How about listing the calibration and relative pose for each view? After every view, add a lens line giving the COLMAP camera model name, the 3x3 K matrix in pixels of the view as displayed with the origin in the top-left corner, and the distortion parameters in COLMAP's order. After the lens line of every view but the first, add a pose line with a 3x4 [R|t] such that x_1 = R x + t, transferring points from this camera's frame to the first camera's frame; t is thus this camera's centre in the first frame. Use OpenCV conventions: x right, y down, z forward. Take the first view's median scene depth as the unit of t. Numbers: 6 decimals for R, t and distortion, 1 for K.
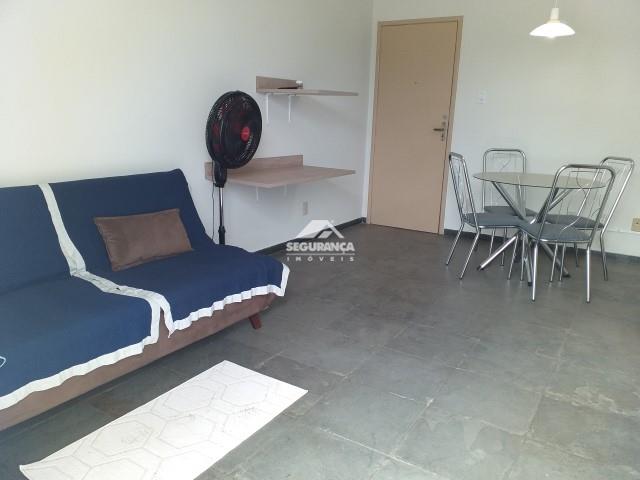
lens RADIAL K [[513.9, 0, 324.1], [0, 513.9, 242.6], [0, 0, 1]] dist [0.074759, -0.089100]
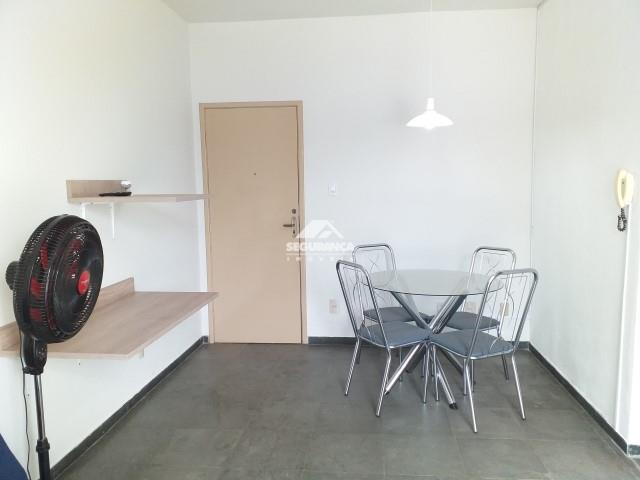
lens RADIAL K [[513.9, 0, 322.5], [0, 513.9, 246.1], [0, 0, 1]] dist [0.074759, -0.089100]
pose [[0.899896, -0.095366, 0.425551, -0.123338], [0.148189, 0.984603, -0.092720, -0.122563], [-0.410156, 0.146500, 0.900172, 0.266635]]
